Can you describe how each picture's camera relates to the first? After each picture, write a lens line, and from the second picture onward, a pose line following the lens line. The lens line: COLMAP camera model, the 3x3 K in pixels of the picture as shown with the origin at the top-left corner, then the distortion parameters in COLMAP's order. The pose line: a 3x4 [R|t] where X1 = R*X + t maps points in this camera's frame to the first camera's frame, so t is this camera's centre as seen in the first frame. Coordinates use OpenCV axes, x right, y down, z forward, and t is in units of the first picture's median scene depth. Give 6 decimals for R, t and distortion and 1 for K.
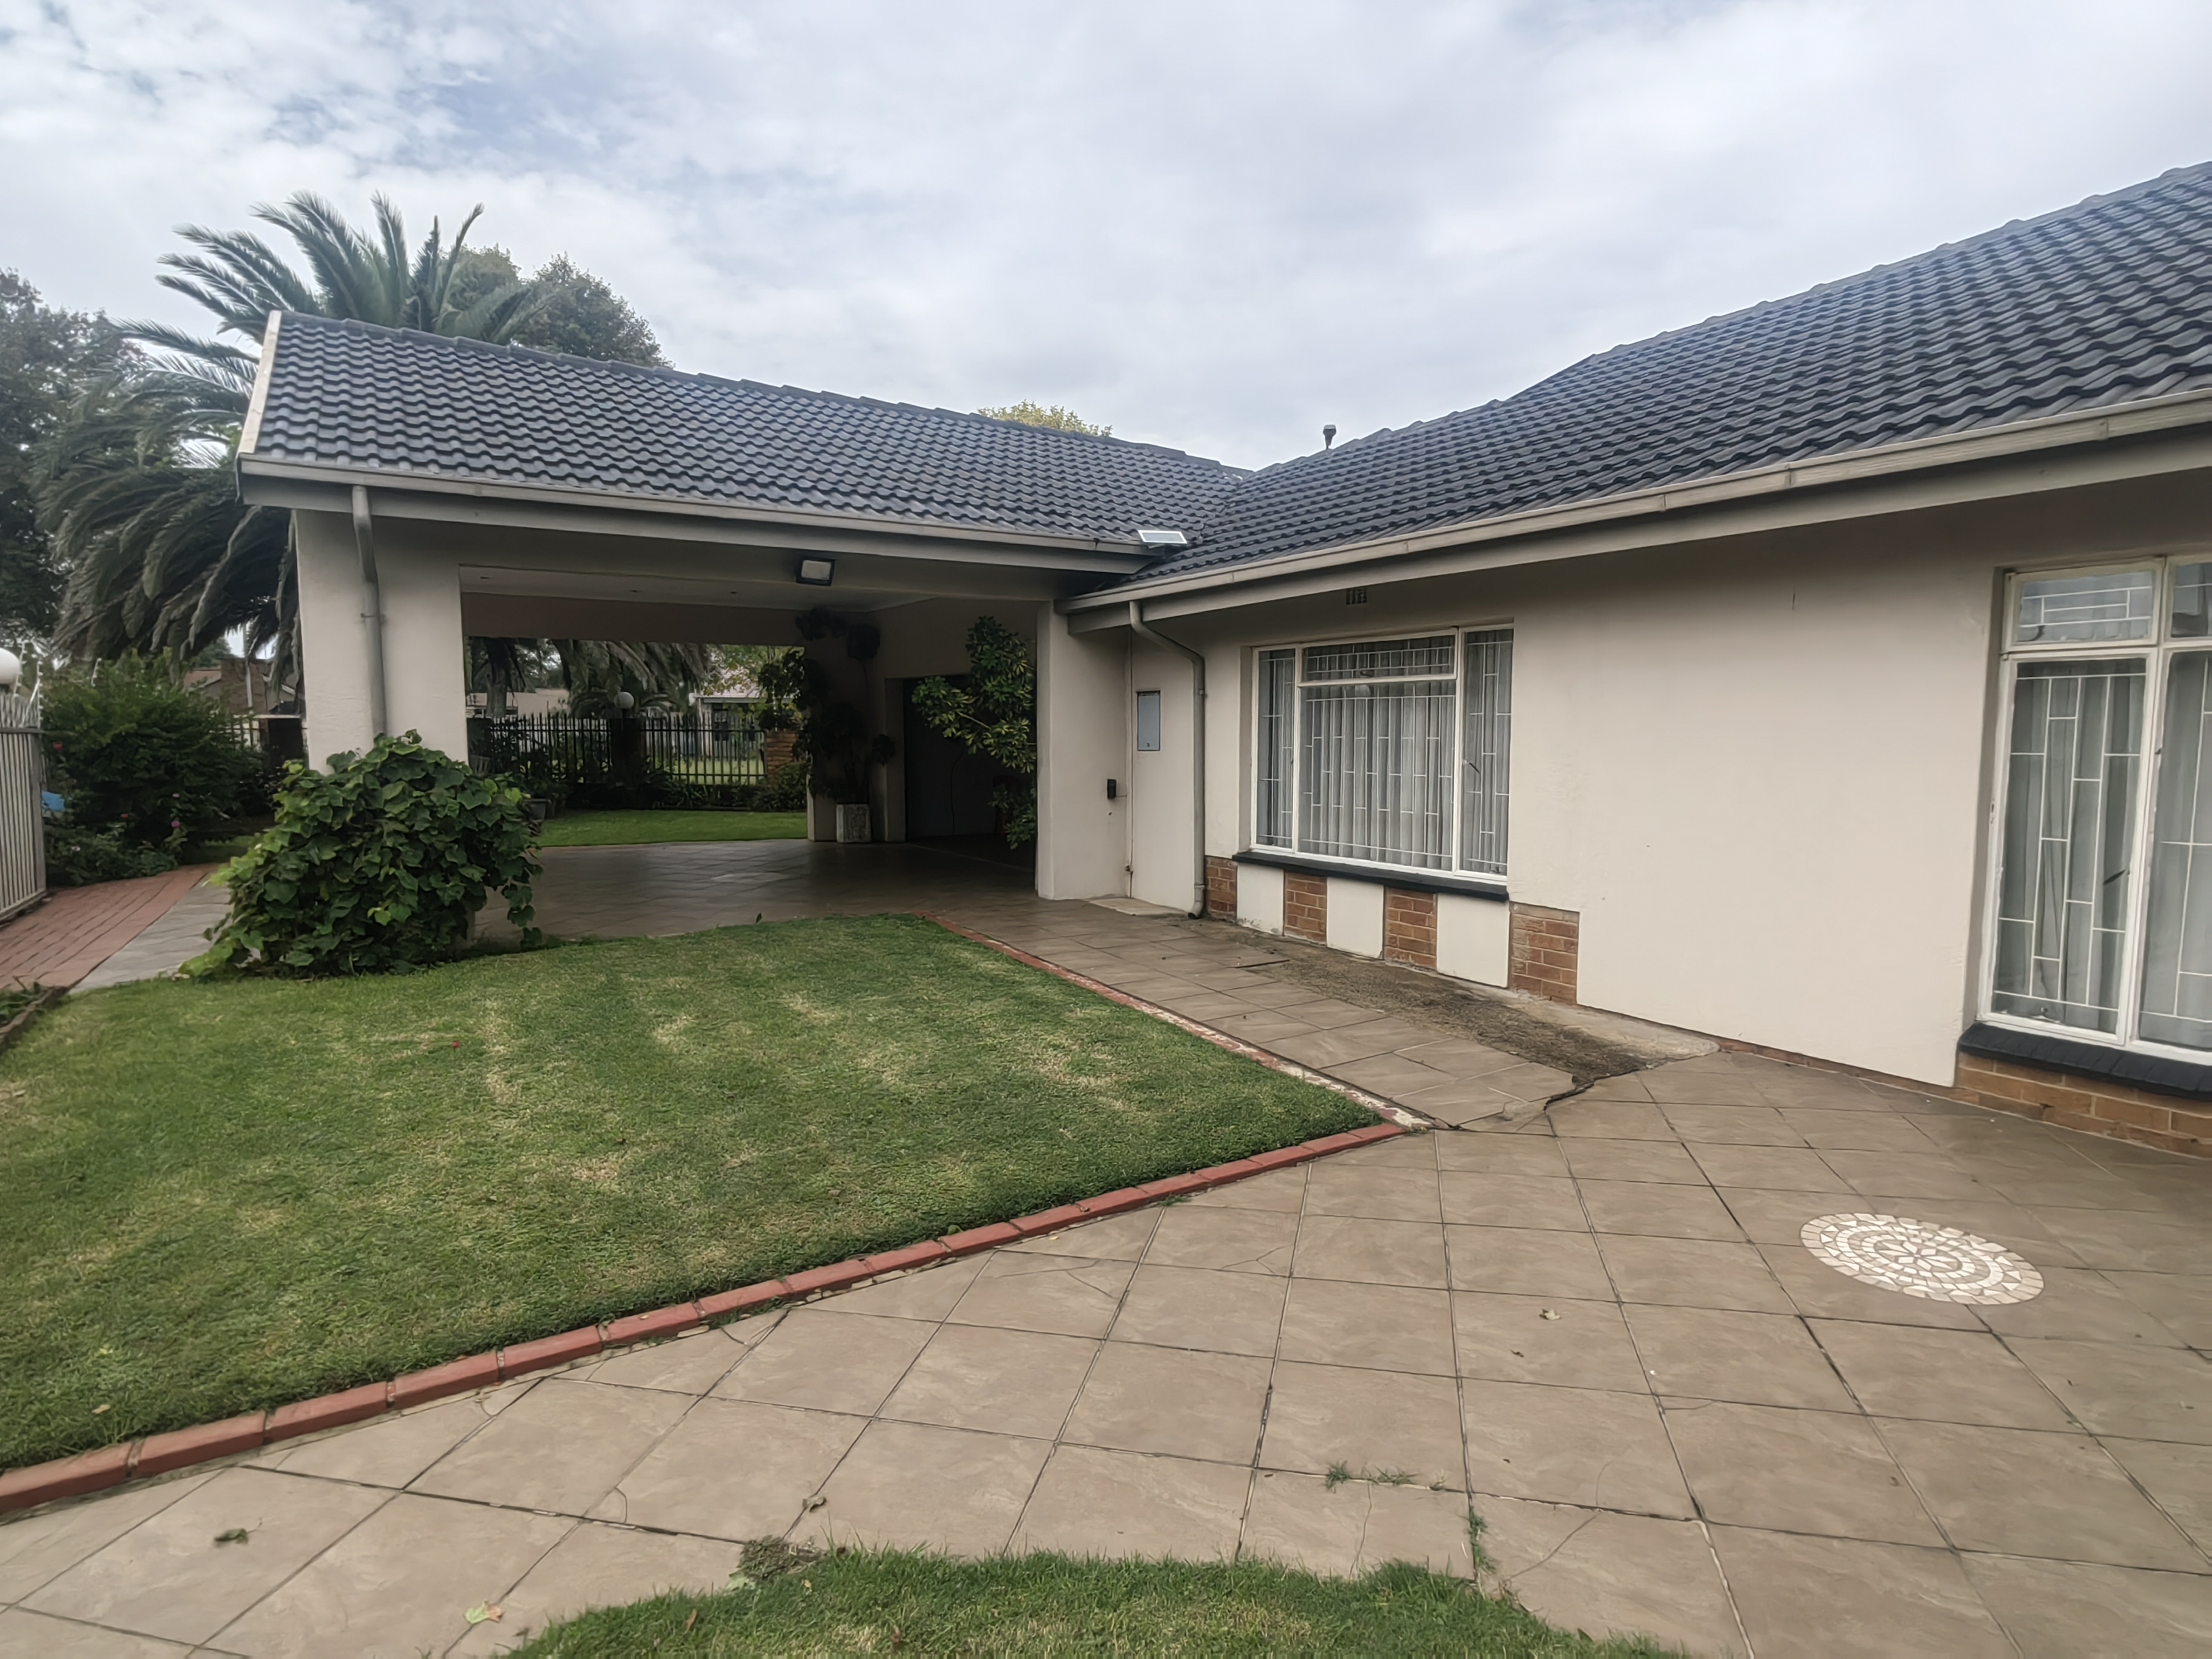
lens RADIAL K [[1180.2, 0, 1124.7], [0, 1180.2, 834.5], [0, 0, 1]] dist [-0.017836, 0.005022]
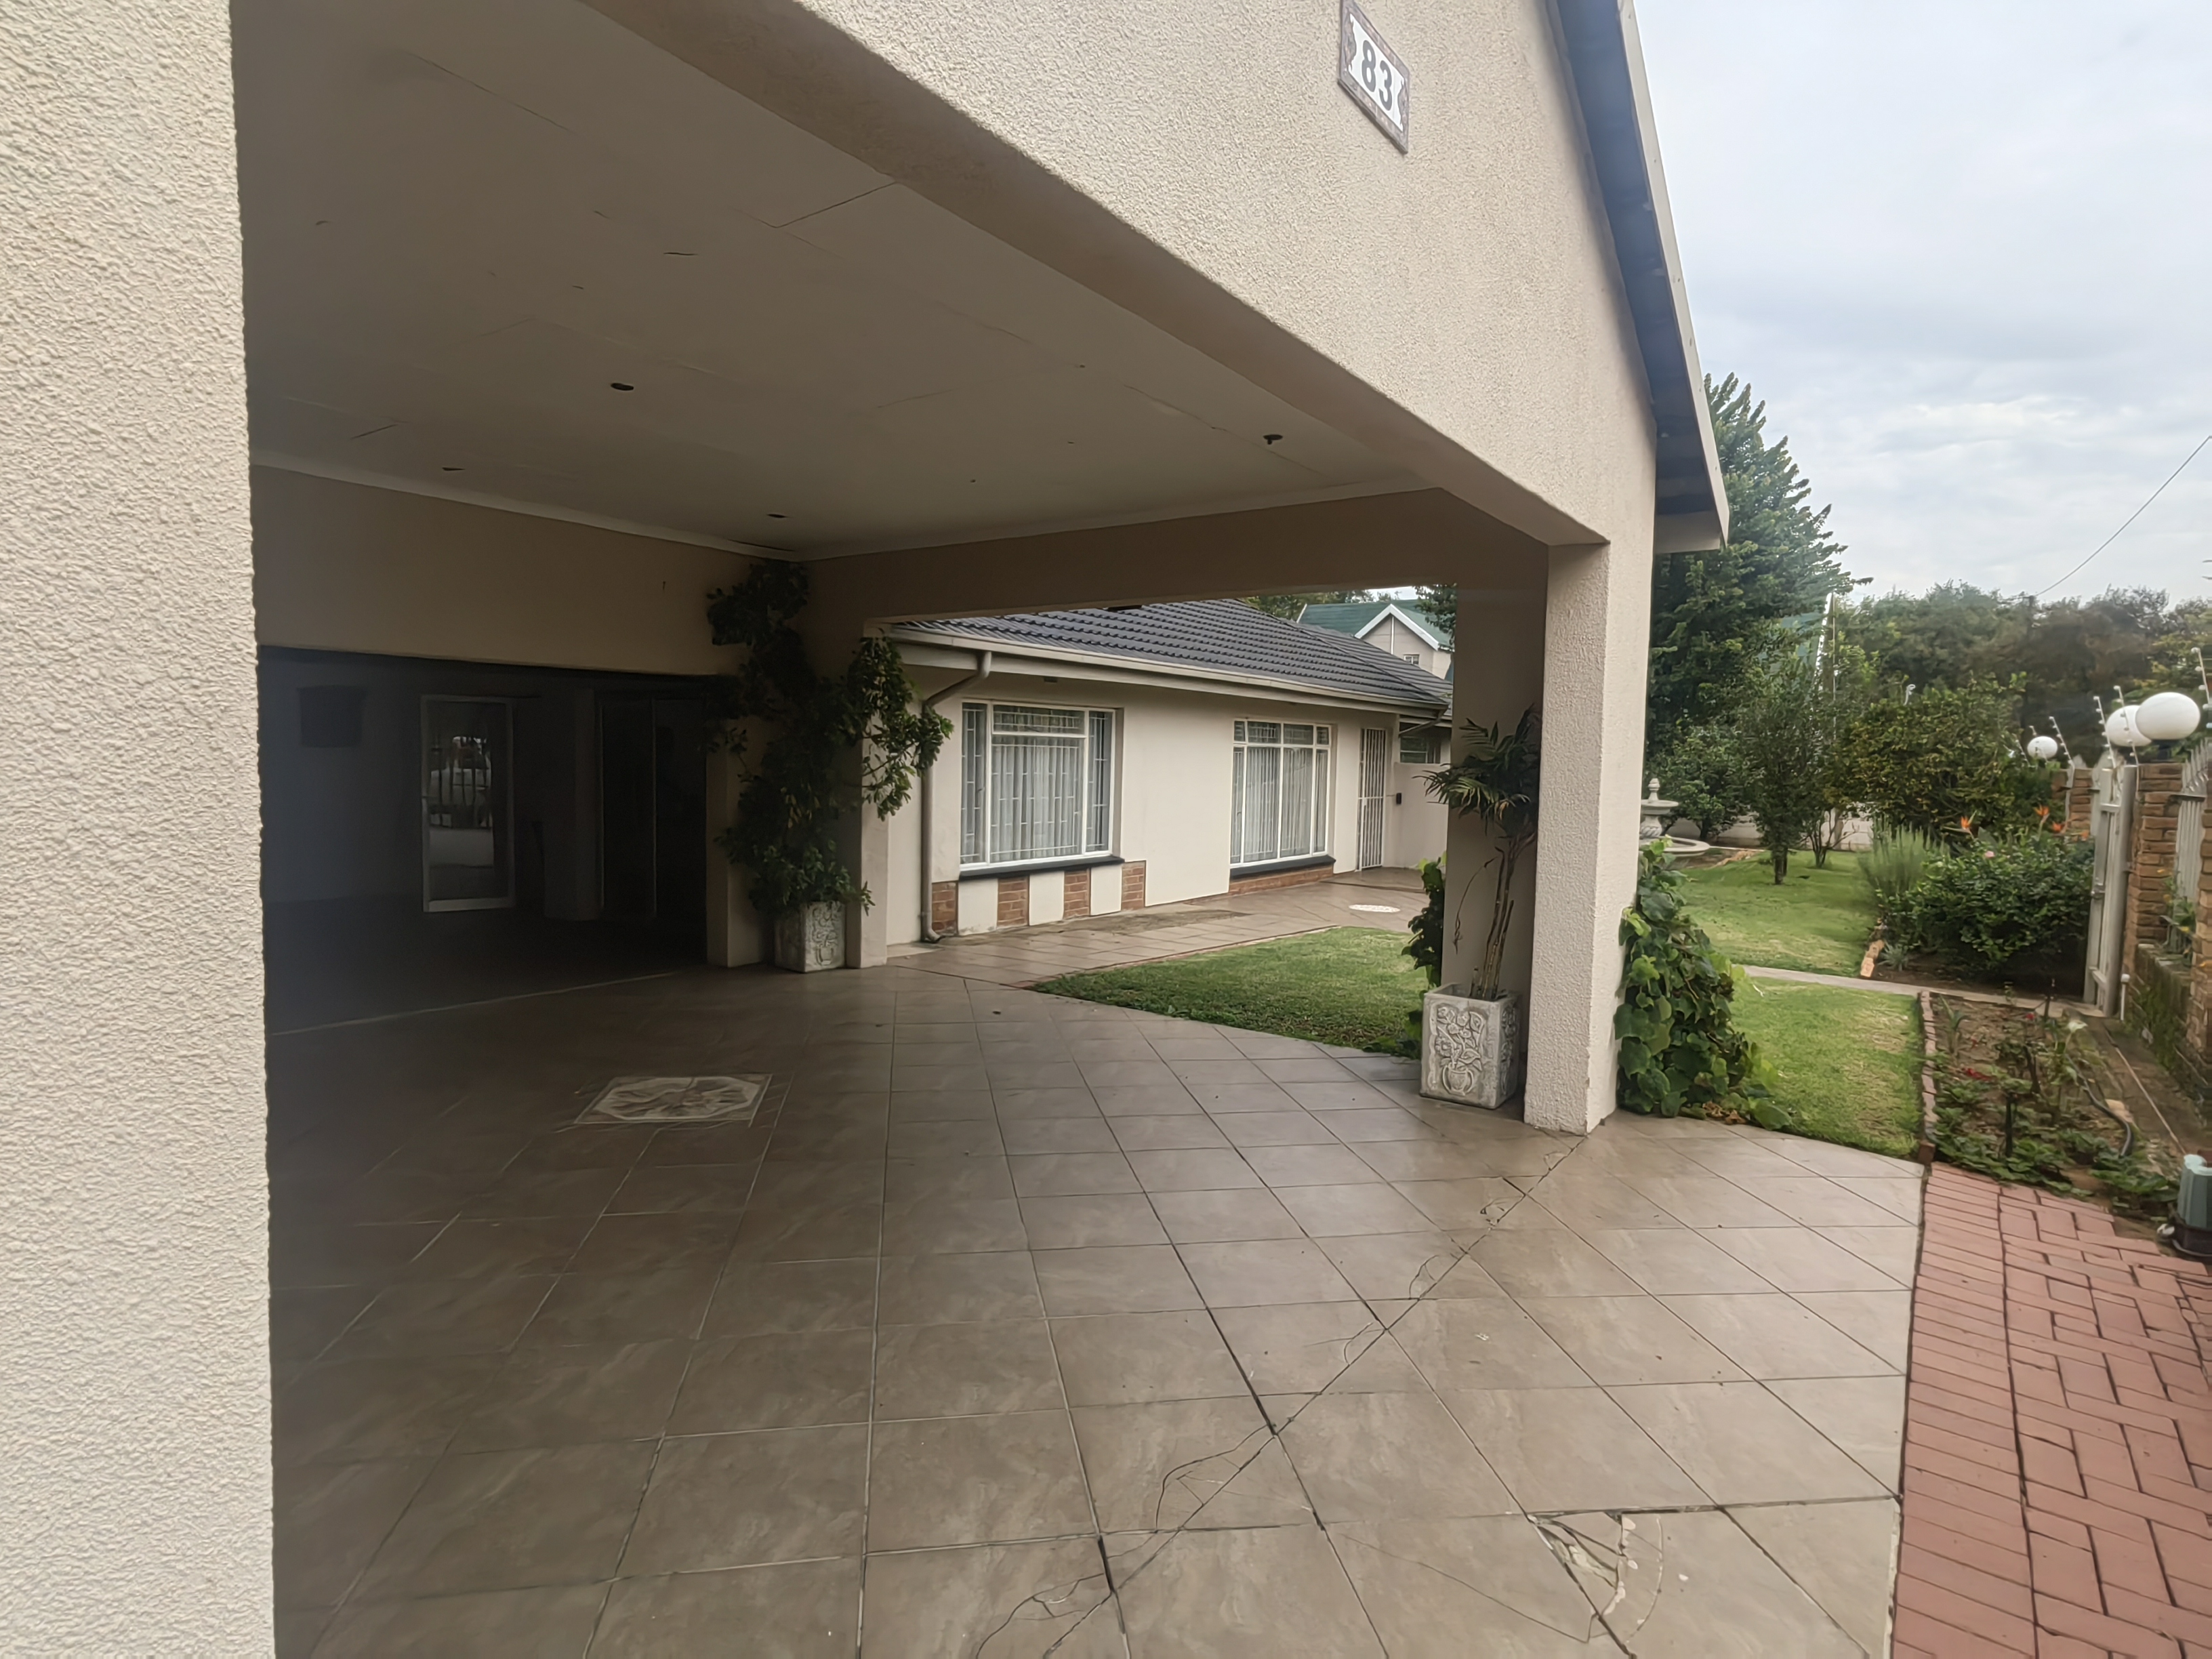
lens RADIAL K [[1180.2, 0, 1103.5], [0, 1180.2, 821.3], [0, 0, 1]] dist [-0.017836, 0.005022]
pose [[-0.371139, -0.055959, 0.926890, -1.270857], [0.064297, 0.994238, 0.085770, -0.155733], [-0.926349, 0.091429, -0.365402, 1.591984]]
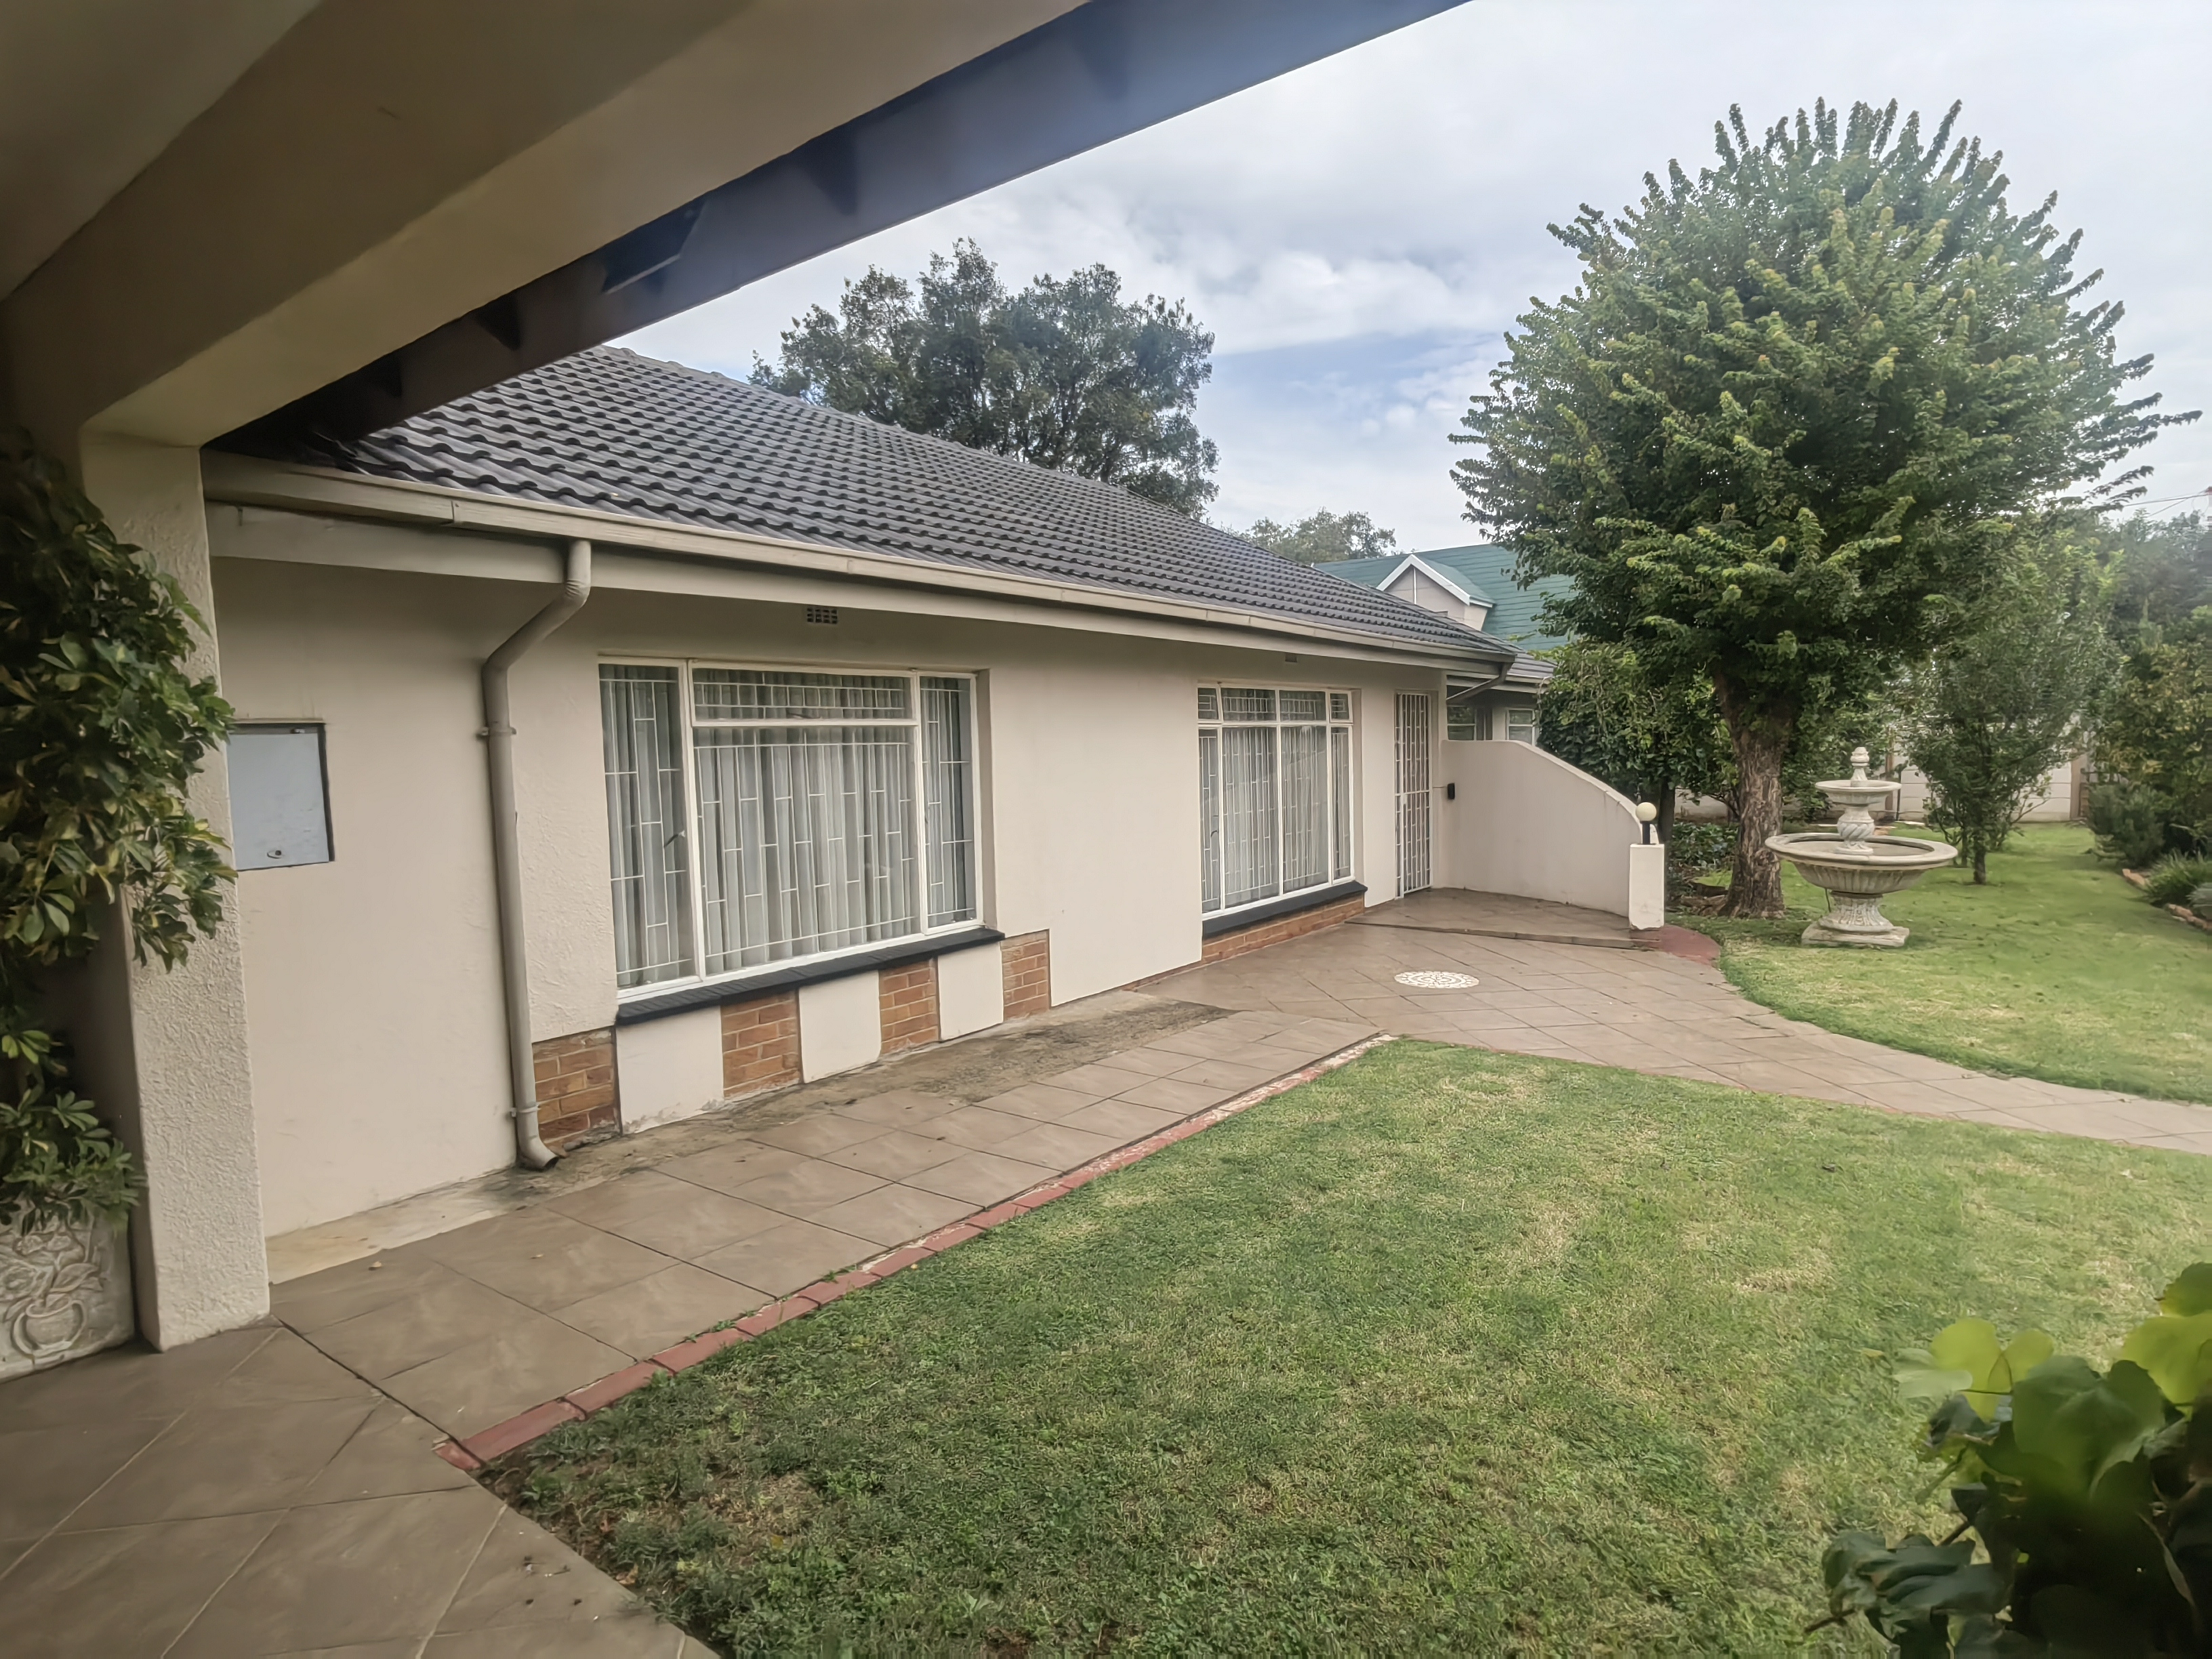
lens RADIAL K [[1180.2, 0, 1106.3], [0, 1180.2, 828.9], [0, 0, 1]] dist [-0.017836, 0.005022]
pose [[-0.360207, -0.051784, 0.931434, -0.640275], [0.113073, 0.988673, 0.098694, -0.125819], [-0.925994, 0.140870, -0.350272, 1.196289]]
